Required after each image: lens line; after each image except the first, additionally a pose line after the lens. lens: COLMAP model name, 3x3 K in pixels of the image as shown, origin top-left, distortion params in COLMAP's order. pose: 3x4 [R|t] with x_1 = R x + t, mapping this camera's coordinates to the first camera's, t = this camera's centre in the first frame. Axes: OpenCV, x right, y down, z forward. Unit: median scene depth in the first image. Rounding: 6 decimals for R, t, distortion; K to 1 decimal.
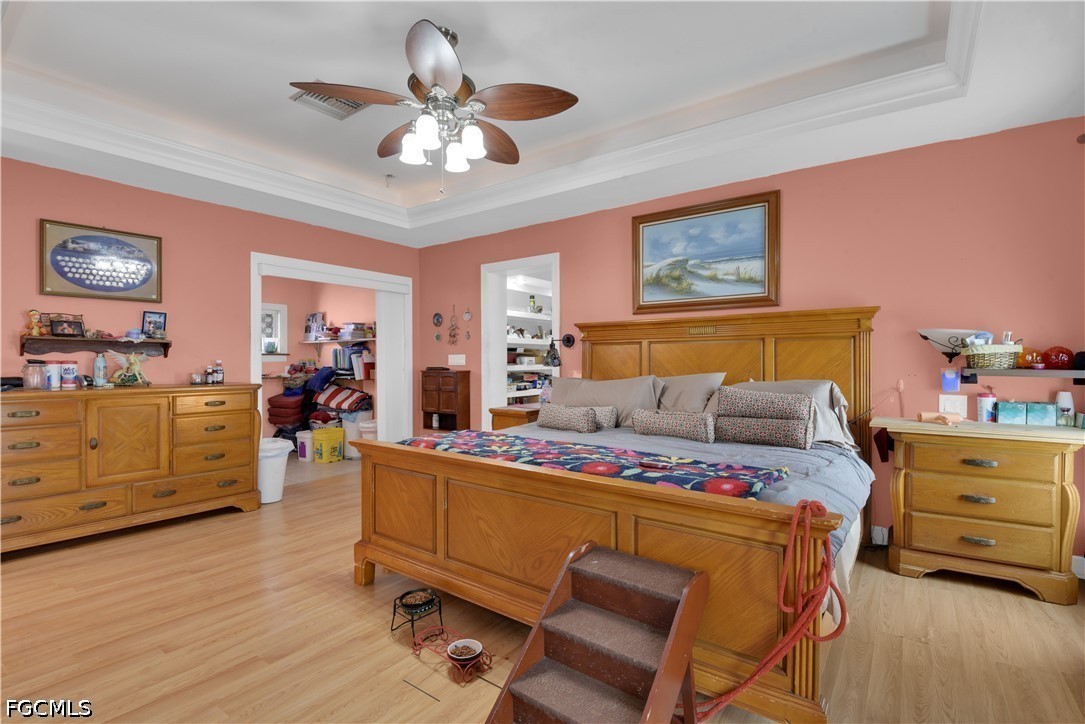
lens RADIAL K [[499.3, 0, 542.6], [0, 499.3, 360.4], [0, 0, 1]] dist [-0.006479, -0.003237]
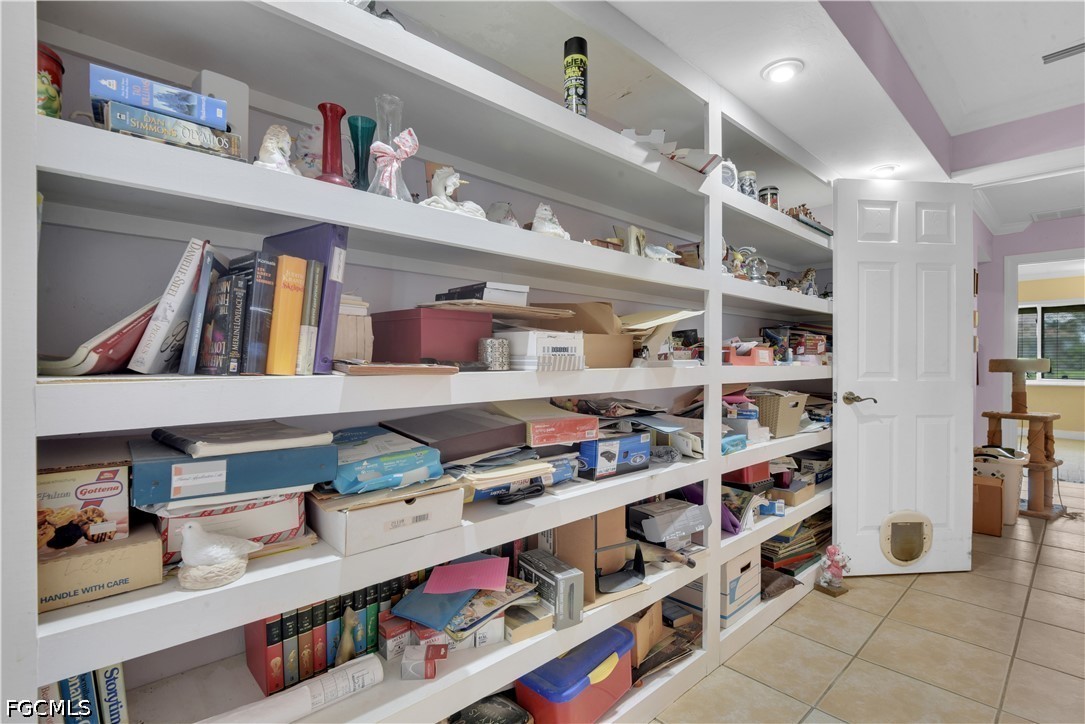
lens RADIAL K [[499.3, 0, 542.5], [0, 499.3, 361.4], [0, 0, 1]] dist [-0.006479, -0.003237]
pose [[0.983909, 0.006891, -0.178539, 0.003586], [-0.007702, 0.999963, -0.003847, 0.005602], [0.178505, 0.005161, 0.983925, 0.801628]]
